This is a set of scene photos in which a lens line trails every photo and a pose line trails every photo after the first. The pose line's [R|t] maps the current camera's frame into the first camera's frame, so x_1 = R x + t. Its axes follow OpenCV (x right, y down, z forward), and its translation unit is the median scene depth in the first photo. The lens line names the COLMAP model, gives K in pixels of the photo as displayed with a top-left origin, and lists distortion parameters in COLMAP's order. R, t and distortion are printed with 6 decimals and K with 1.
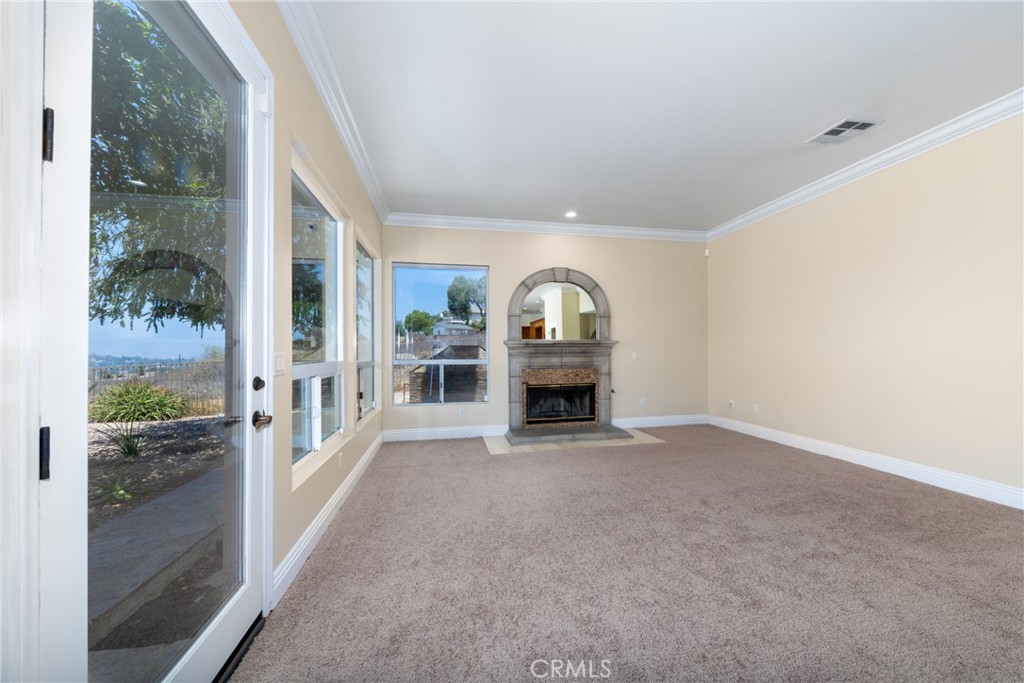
lens RADIAL K [[357.7, 0, 513.2], [0, 357.7, 345.2], [0, 0, 1]] dist [0.000957, -0.000464]
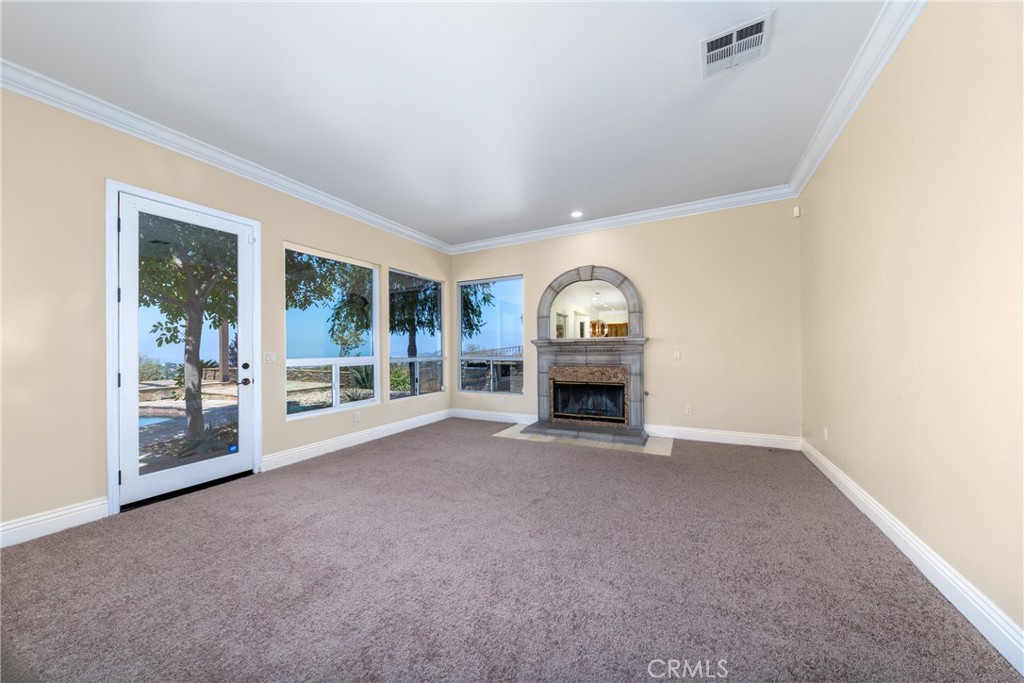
lens RADIAL K [[357.7, 0, 514.8], [0, 357.7, 344.6], [0, 0, 1]] dist [0.000957, -0.000464]
pose [[0.781828, -0.009898, -0.623415, 0.608026], [0.014300, 0.999896, 0.002059, -0.001583], [0.623330, -0.010524, 0.781888, 0.089469]]
